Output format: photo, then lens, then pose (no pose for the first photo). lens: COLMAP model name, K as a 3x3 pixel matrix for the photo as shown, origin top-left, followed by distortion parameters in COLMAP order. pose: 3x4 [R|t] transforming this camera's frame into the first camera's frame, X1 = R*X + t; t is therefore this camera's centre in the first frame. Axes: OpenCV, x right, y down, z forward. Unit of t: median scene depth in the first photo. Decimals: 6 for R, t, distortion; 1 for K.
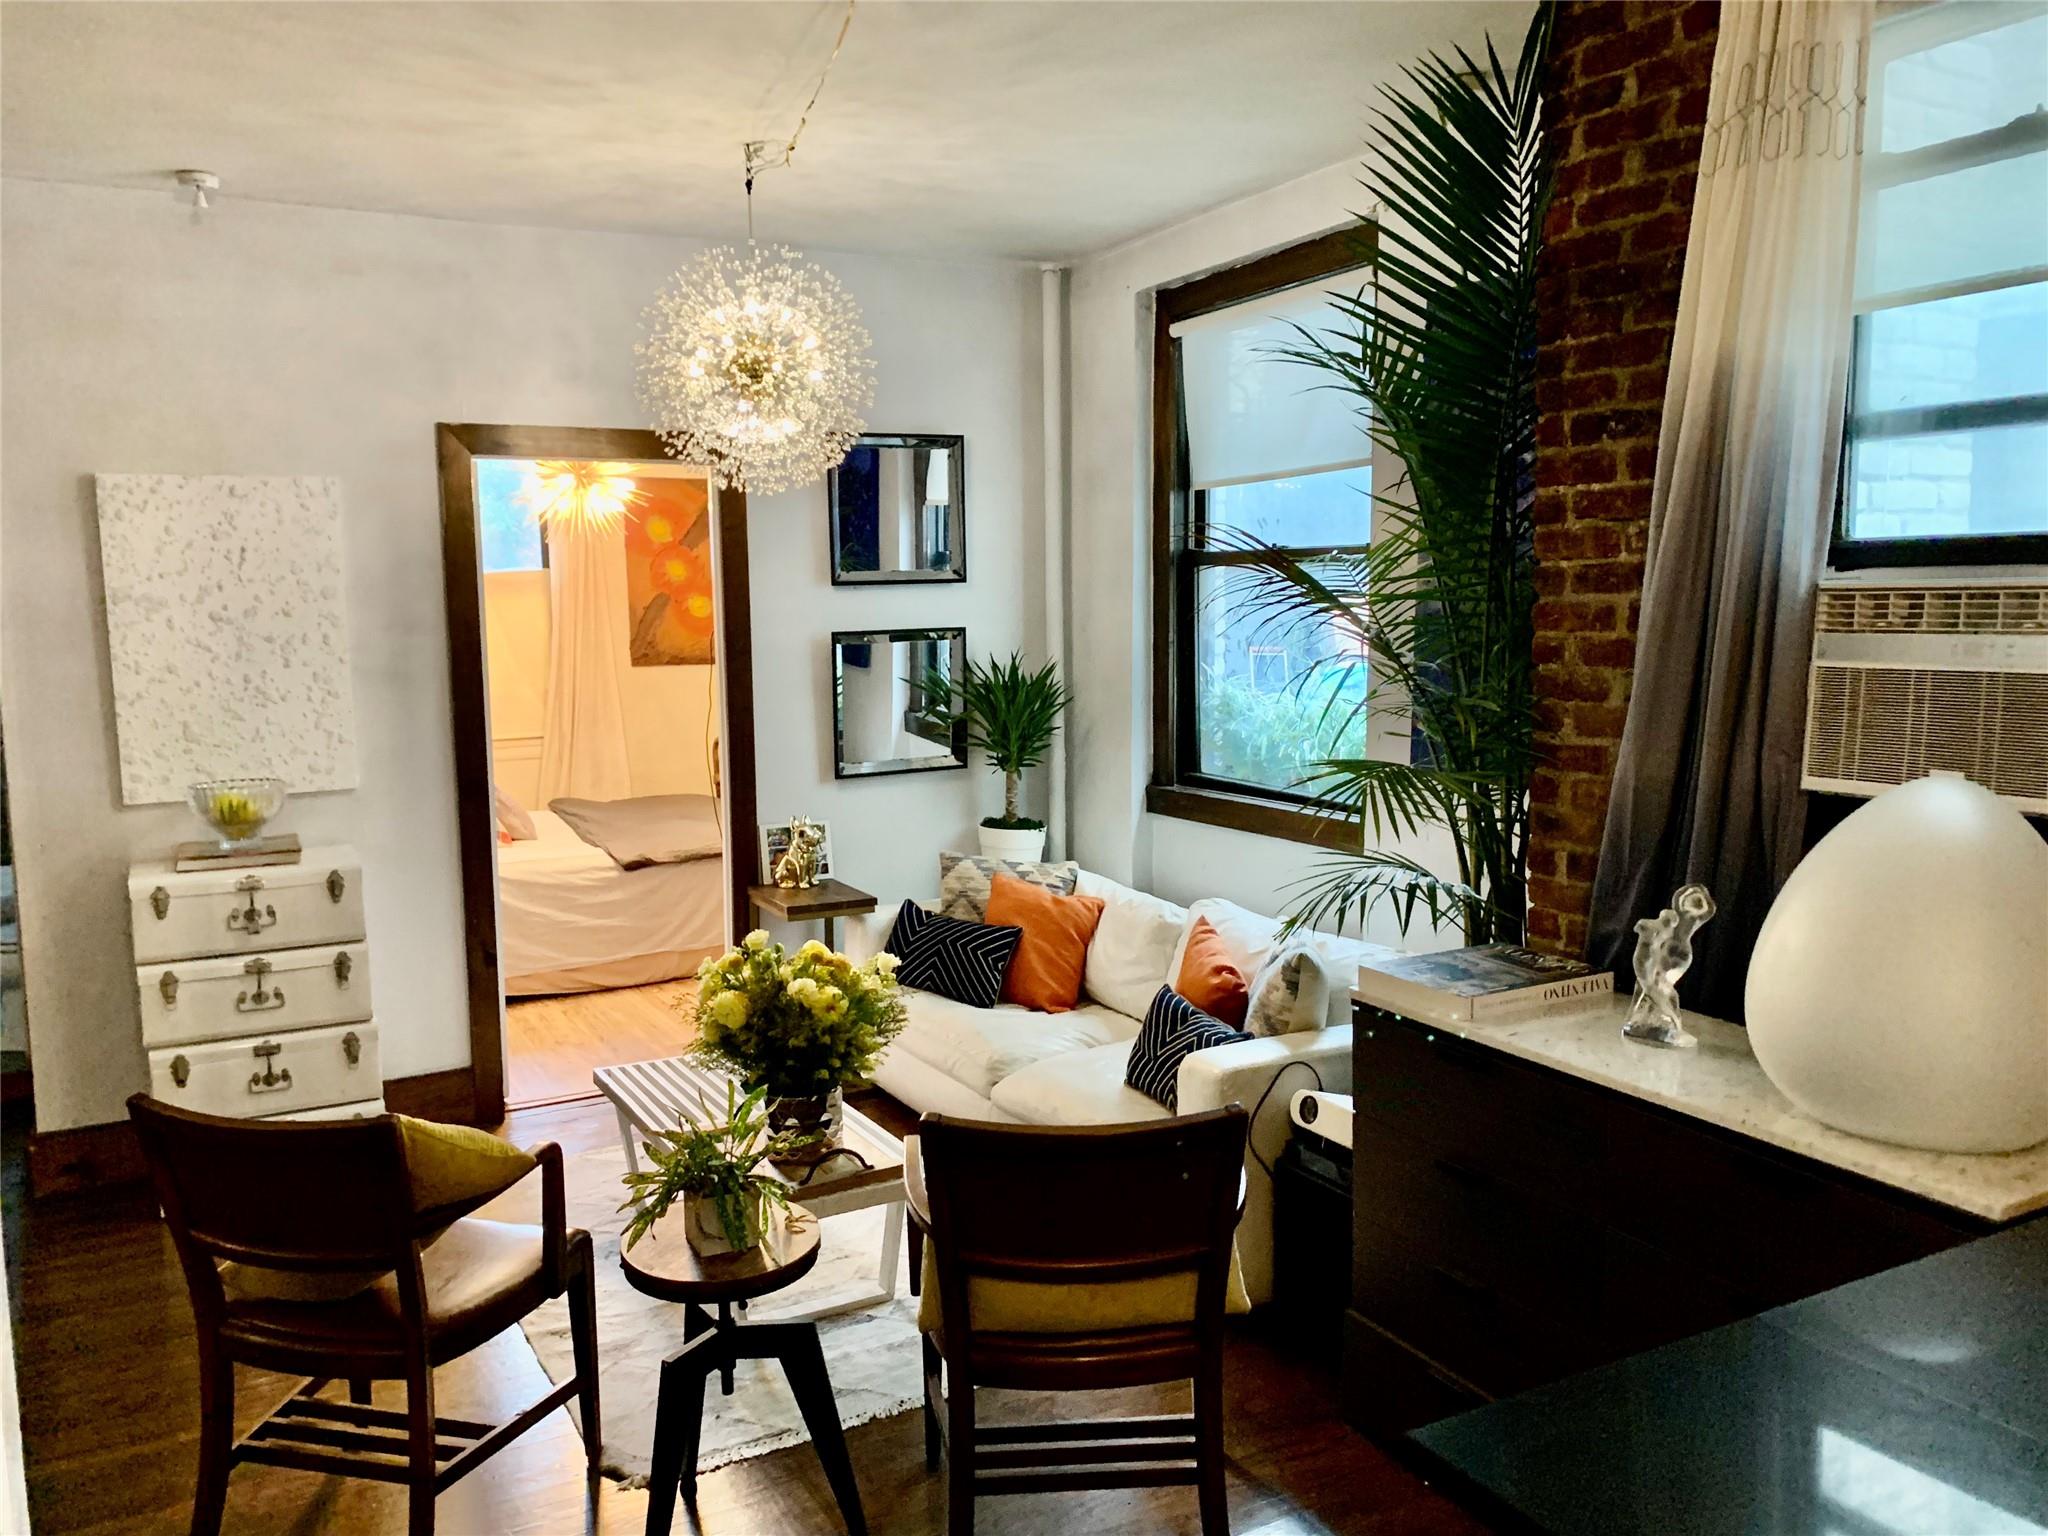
lens RADIAL K [[1563.6, 0, 1015.9], [0, 1563.6, 770.6], [0, 0, 1]] dist [0.042322, -0.060489]
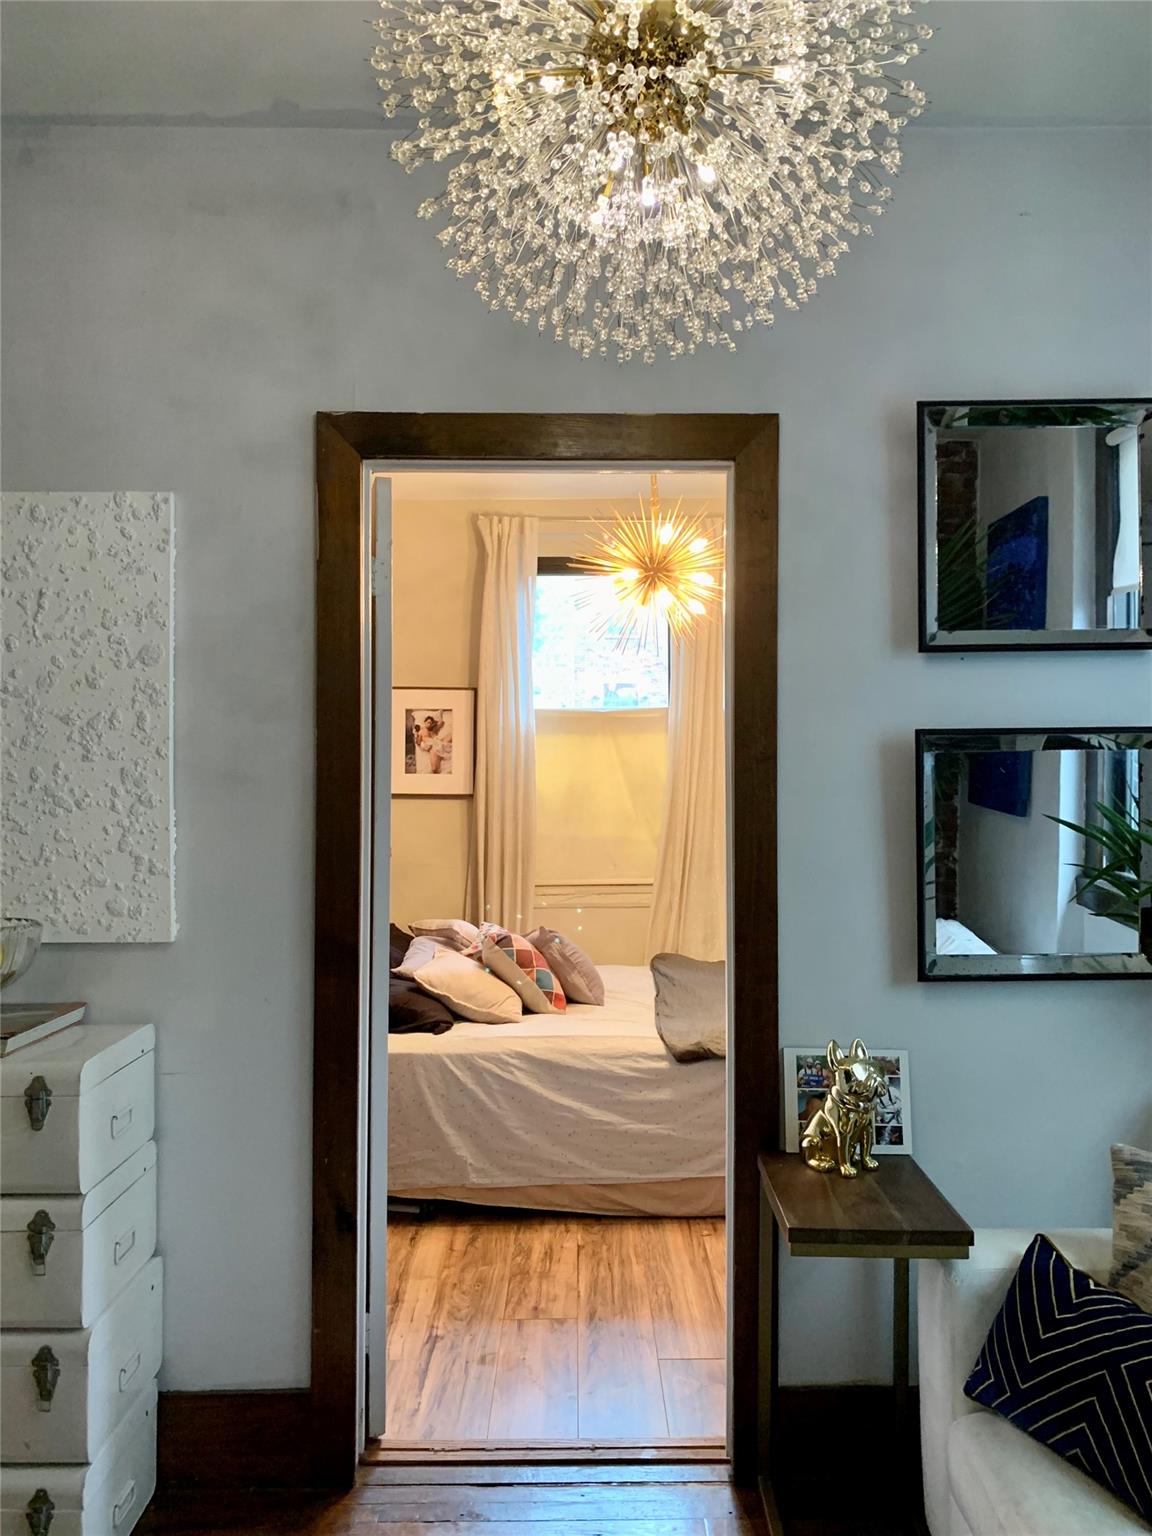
lens RADIAL K [[1172.7, 0, 588.9], [0, 1172.7, 751.8], [0, 0, 1]] dist [0.042322, -0.060489]
pose [[0.882270, 0.000890, -0.470743, -0.019518], [-0.066895, 0.990087, -0.123504, -0.019052], [0.465967, 0.140454, 0.873583, 0.626144]]
